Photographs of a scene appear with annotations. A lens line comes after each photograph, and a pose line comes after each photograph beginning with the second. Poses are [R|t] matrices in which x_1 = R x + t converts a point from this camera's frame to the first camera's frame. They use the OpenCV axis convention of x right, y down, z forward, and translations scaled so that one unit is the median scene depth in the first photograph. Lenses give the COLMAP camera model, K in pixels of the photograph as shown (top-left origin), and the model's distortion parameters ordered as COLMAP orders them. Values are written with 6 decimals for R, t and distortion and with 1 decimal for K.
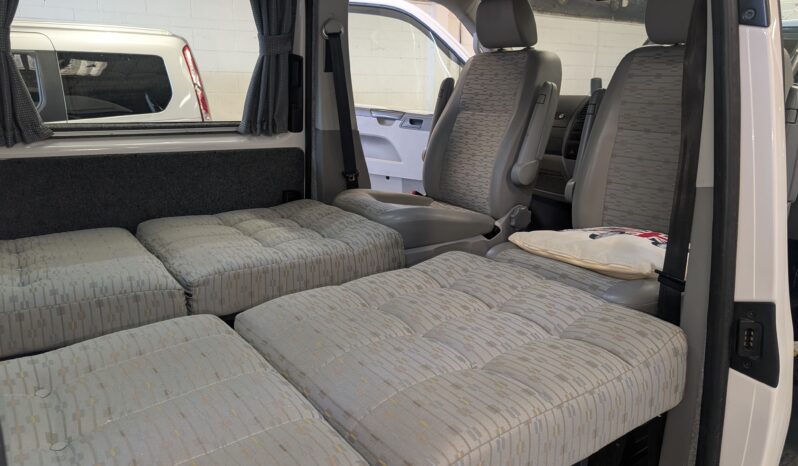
lens RADIAL K [[563.2, 0, 397.6], [0, 563.2, 231.8], [0, 0, 1]] dist [0.001951, -0.006460]
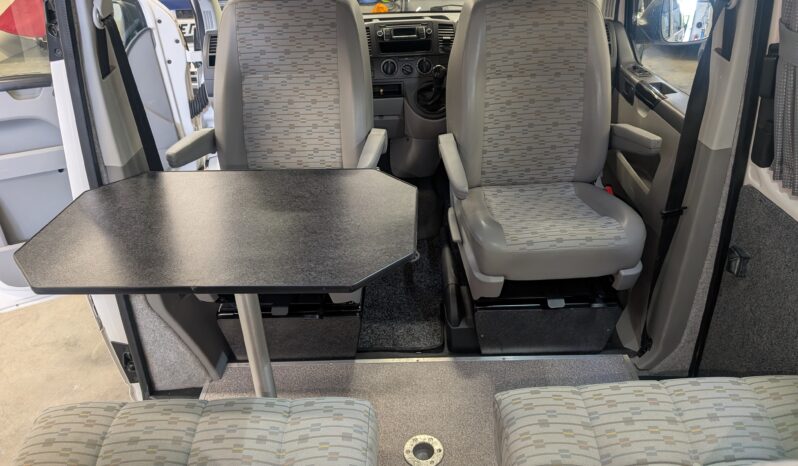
lens RADIAL K [[563.2, 0, 403.1], [0, 563.2, 231.7], [0, 0, 1]] dist [0.001951, -0.006460]
pose [[0.569161, -0.448183, 0.689339, -0.428390], [0.243628, 0.892658, 0.379219, -0.277557], [-0.785303, -0.047894, 0.617256, 0.334880]]
